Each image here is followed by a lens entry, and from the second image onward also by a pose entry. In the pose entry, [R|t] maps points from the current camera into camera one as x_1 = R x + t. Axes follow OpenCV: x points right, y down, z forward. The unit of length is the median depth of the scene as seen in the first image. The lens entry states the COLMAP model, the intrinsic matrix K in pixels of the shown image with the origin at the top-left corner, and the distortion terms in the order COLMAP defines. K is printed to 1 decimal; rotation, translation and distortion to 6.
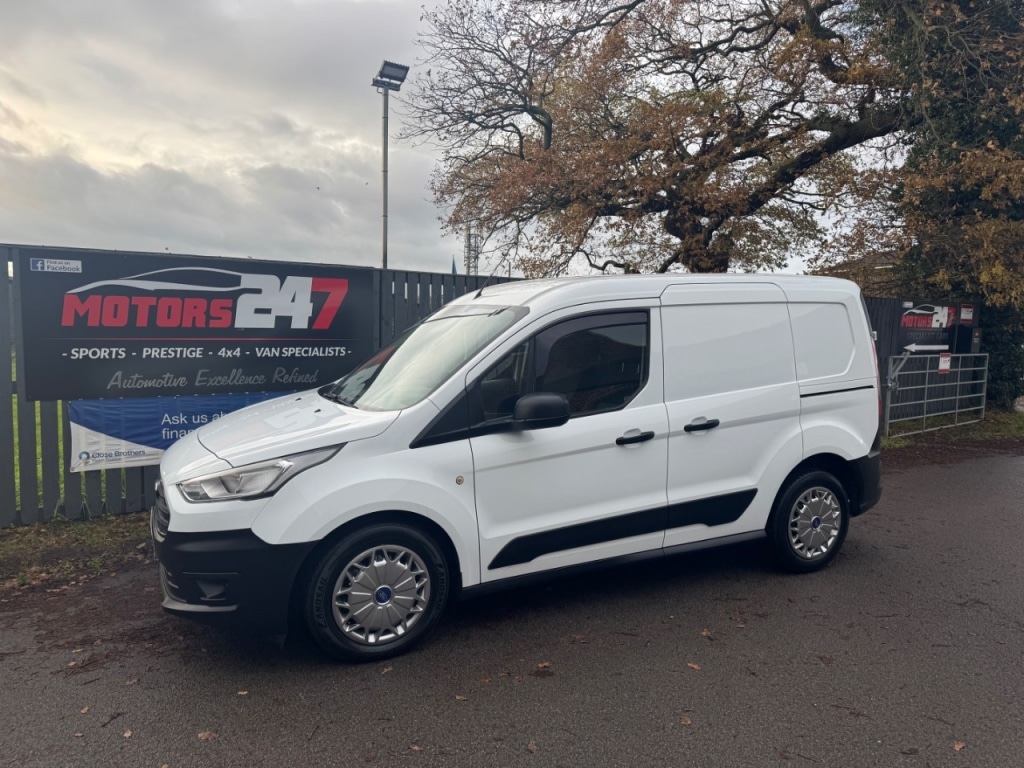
lens RADIAL K [[698.4, 0, 516.2], [0, 698.4, 383.1], [0, 0, 1]] dist [0.035131, -0.035998]
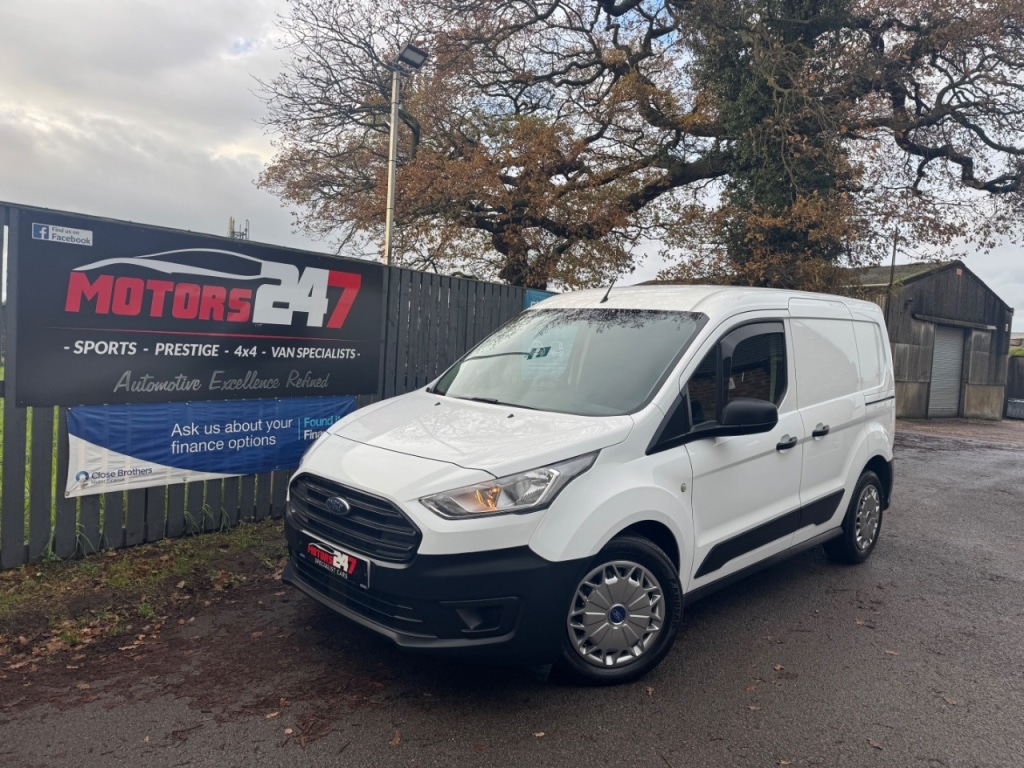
lens RADIAL K [[699.9, 0, 513.9], [0, 699.9, 381.6], [0, 0, 1]] dist [0.032629, -0.034193]
pose [[0.949543, 0.014077, 0.313321, -0.403773], [-0.007926, 0.999750, -0.020897, 0.009266], [-0.313537, 0.017359, 0.949417, 0.093506]]
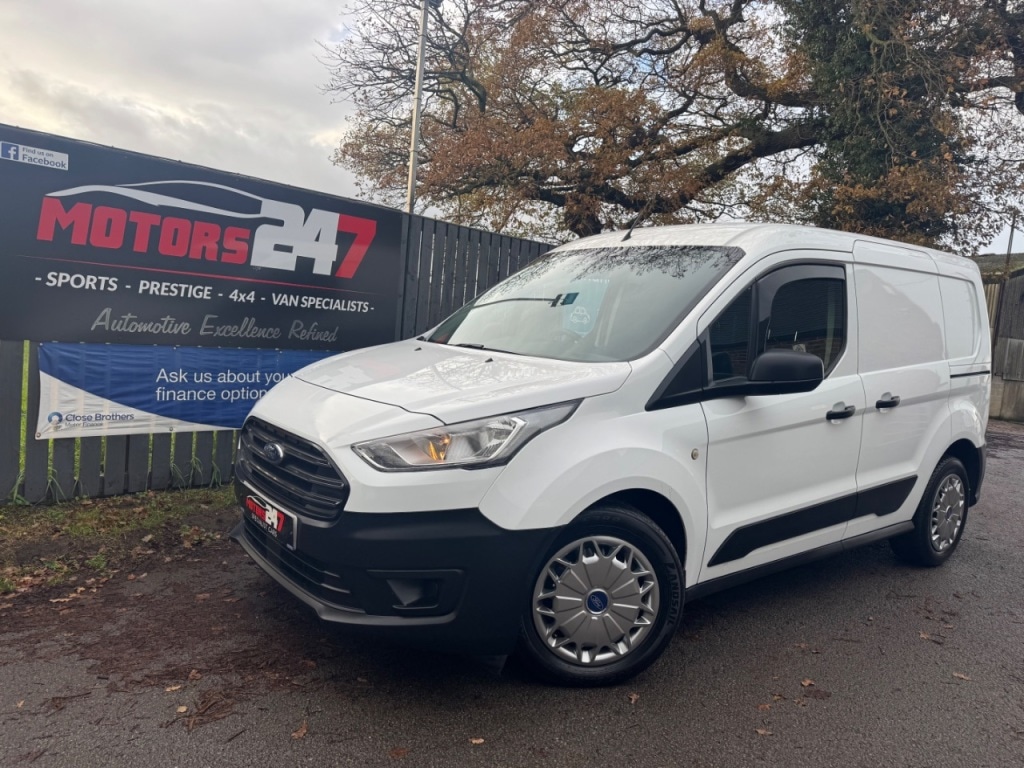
lens RADIAL K [[703.2, 0, 509.5], [0, 703.2, 381.1], [0, 0, 1]] dist [0.032232, -0.031712]
pose [[0.978603, 0.043337, 0.201143, -0.296855], [-0.044023, 0.999030, -0.001066, 0.044156], [-0.200994, -0.007811, 0.979561, 0.170508]]
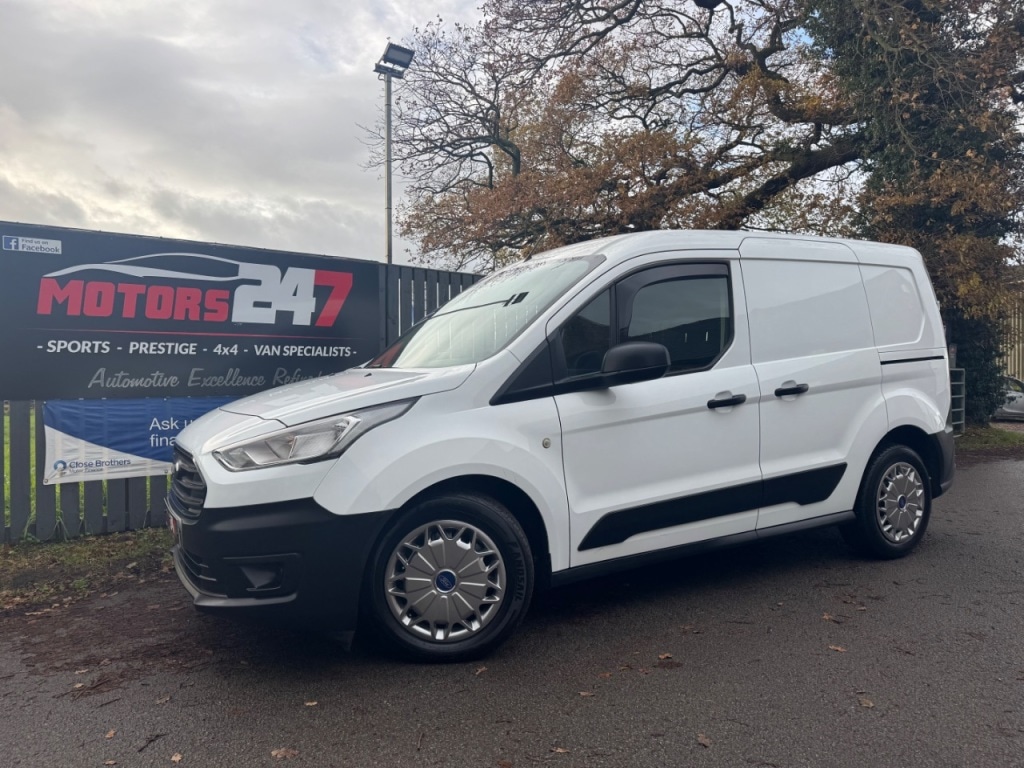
lens RADIAL K [[702.0, 0, 512.0], [0, 702.0, 384.0], [0, 0, 1]] dist [0.032770, -0.034185]
pose [[0.997276, -0.026152, 0.068974, -0.119864], [0.031120, 0.996921, -0.071969, 0.083636], [-0.066879, 0.073920, 0.995019, 0.095342]]
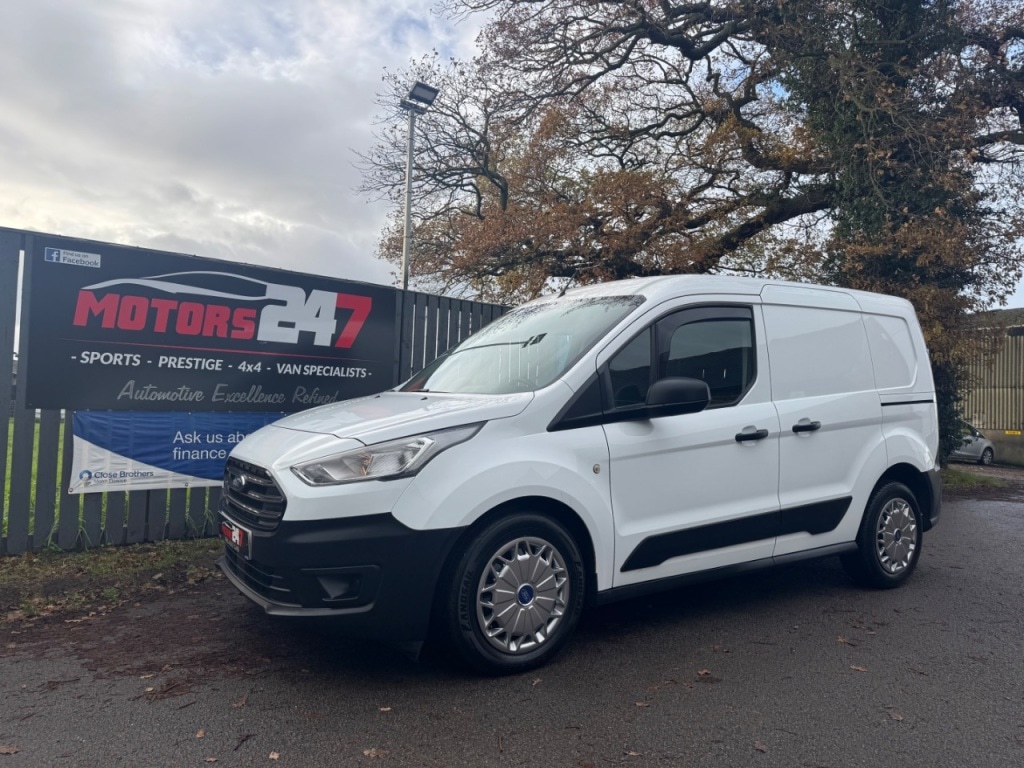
lens RADIAL K [[699.4, 0, 510.8], [0, 699.4, 382.5], [0, 0, 1]] dist [0.036308, -0.036392]
pose [[0.992565, 0.016154, 0.120640, -0.199863], [-0.002894, 0.994006, -0.109288, 0.083353], [-0.121683, 0.108126, 0.986662, 0.064354]]
